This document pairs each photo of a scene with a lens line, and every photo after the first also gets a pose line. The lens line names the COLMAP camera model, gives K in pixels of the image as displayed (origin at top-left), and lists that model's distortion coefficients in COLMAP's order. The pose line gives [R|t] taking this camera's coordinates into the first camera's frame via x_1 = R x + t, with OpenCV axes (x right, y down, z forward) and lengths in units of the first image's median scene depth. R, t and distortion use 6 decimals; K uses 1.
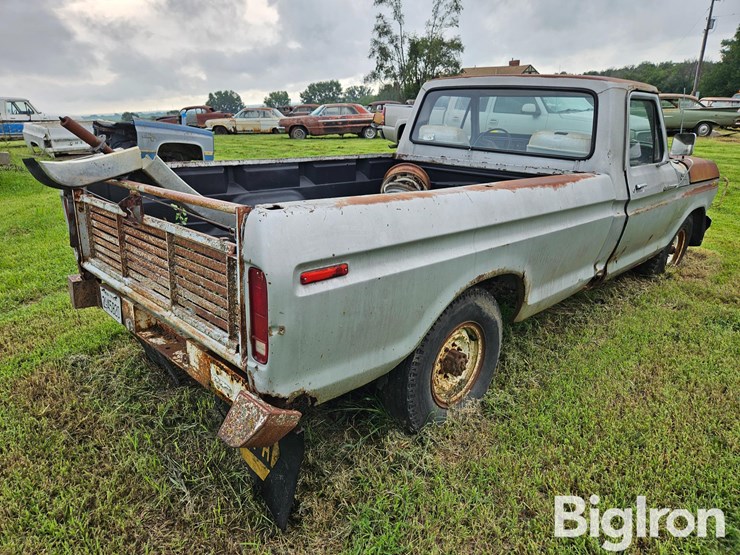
lens RADIAL K [[495.6, 0, 361.8], [0, 495.6, 279.1], [0, 0, 1]] dist [0.078828, -0.065768]
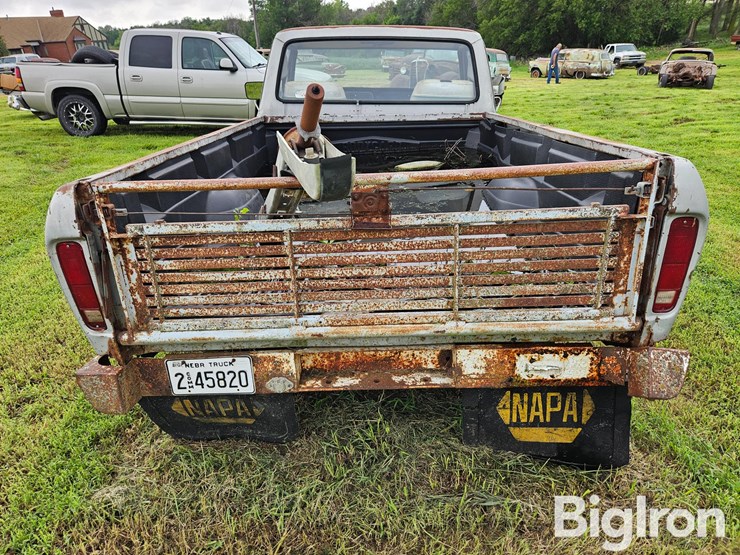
lens RADIAL K [[495.6, 0, 361.8], [0, 495.6, 279.1], [0, 0, 1]] dist [0.078828, -0.065768]
pose [[0.708686, -0.307406, 0.635032, -1.040462], [0.259324, 0.950576, 0.170752, -0.189265], [-0.656136, 0.043669, 0.753378, 0.510934]]
